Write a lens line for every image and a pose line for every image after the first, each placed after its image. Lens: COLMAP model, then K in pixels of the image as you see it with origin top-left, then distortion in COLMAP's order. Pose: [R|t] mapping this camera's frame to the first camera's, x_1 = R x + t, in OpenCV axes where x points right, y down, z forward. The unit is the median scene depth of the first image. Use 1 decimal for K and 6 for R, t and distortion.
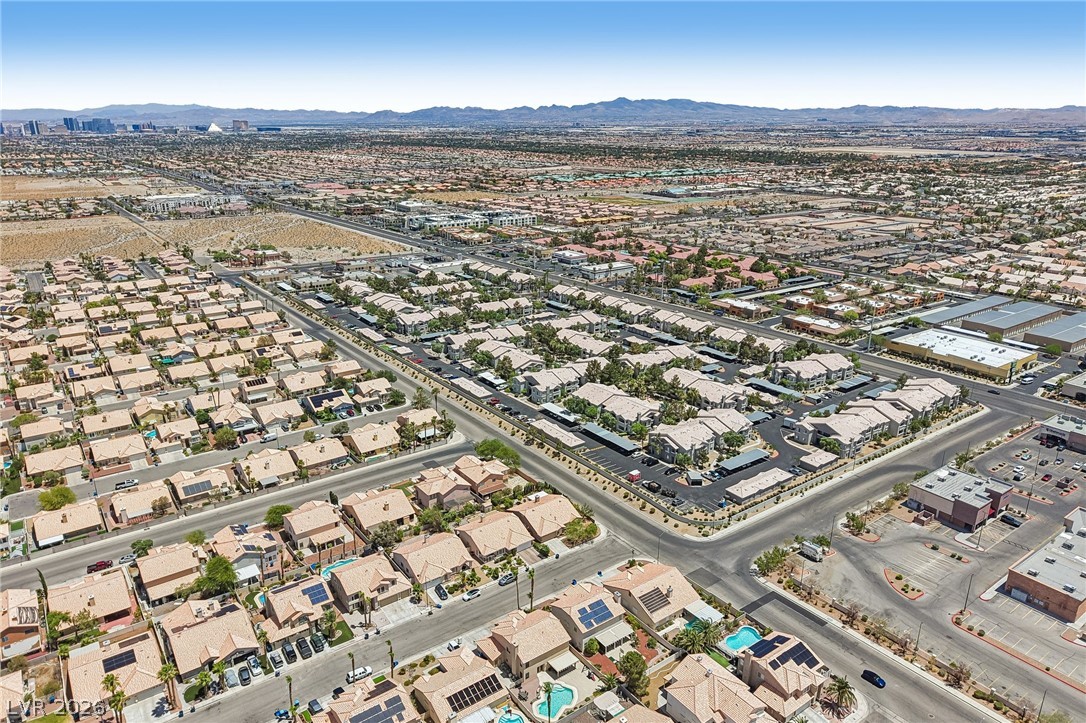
lens RADIAL K [[733.7, 0, 543.4], [0, 733.7, 310.1], [0, 0, 1]] dist [0.066856, -0.100232]
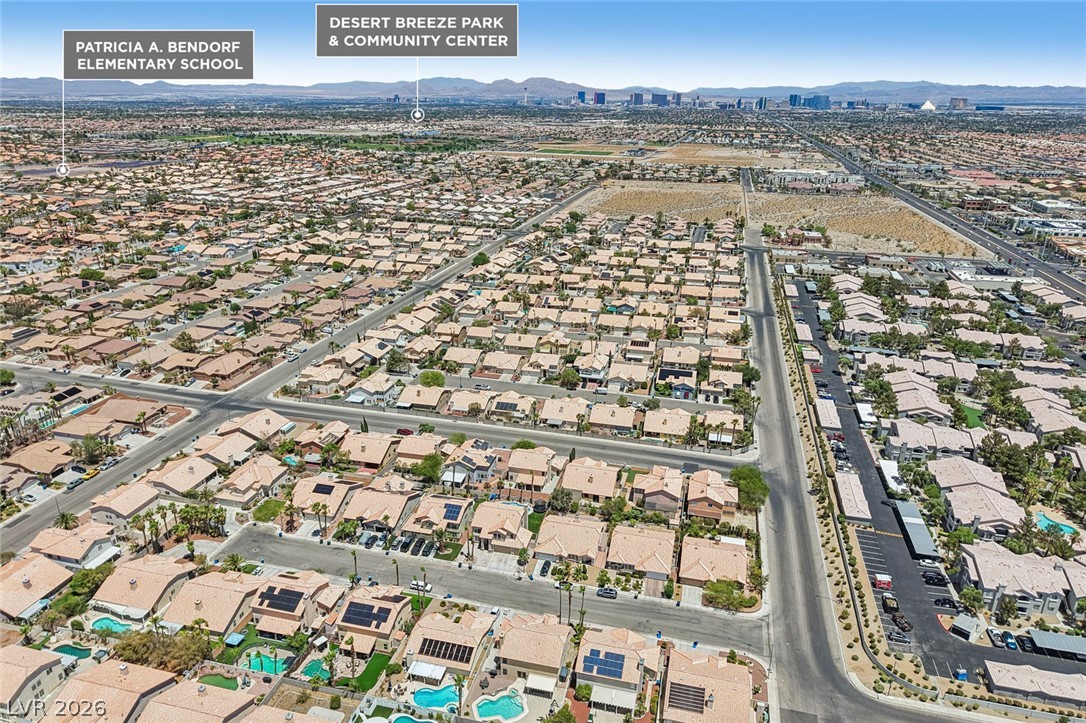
lens RADIAL K [[723.2, 0, 536.5], [0, 723.2, 366.4], [0, 0, 1]] dist [0.028825, -0.025818]
pose [[0.632430, 0.276100, -0.723741, 0.329203], [-0.200428, 0.960829, 0.191406, -0.047543], [0.748238, 0.024007, 0.662996, 0.216755]]
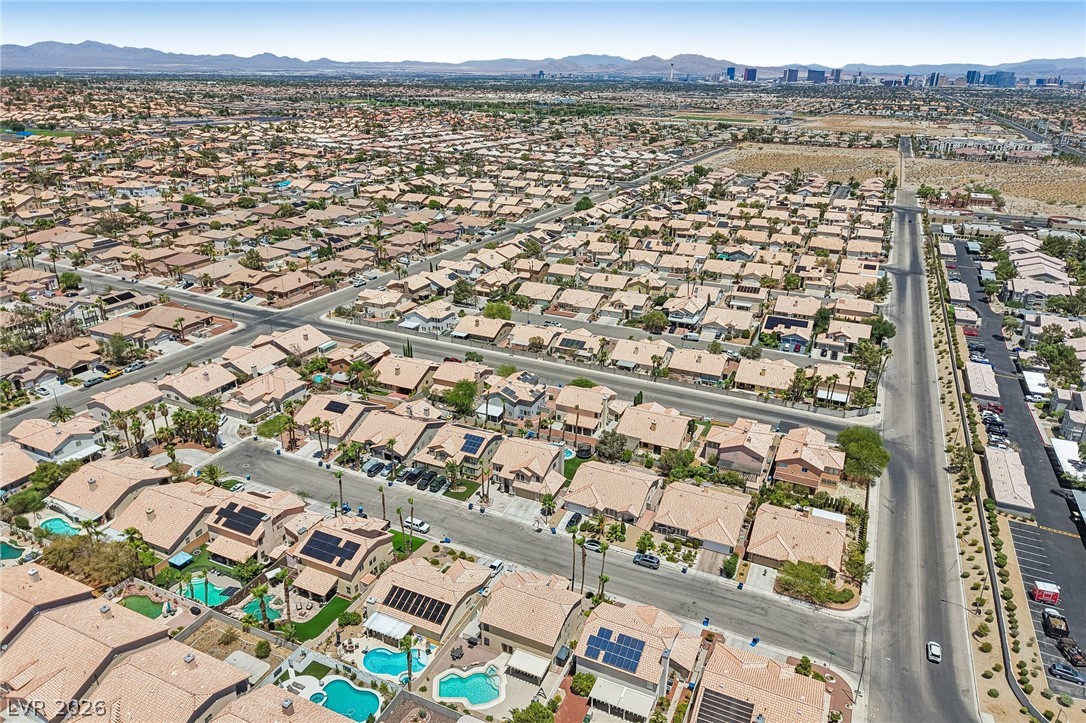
lens RADIAL K [[723.2, 0, 536.5], [0, 723.2, 366.4], [0, 0, 1]] dist [0.028825, -0.025818]
pose [[0.477986, 0.336156, -0.811497, 0.278963], [-0.230242, 0.939516, 0.253570, 0.022901], [0.847654, 0.065638, 0.526473, 0.360675]]
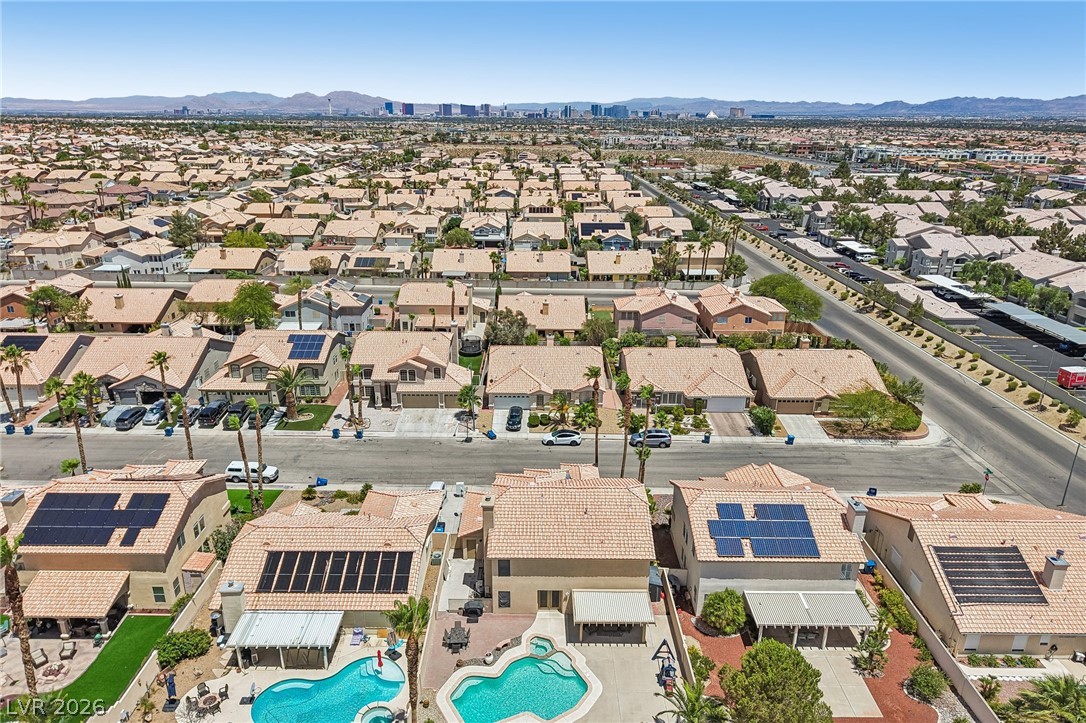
lens RADIAL K [[723.2, 0, 536.5], [0, 723.2, 366.4], [0, 0, 1]] dist [0.028825, -0.025818]
pose [[0.803474, 0.200789, -0.560458, 0.095445], [-0.153383, 0.979445, 0.131003, 0.185332], [0.575242, -0.019293, 0.817756, 0.401899]]
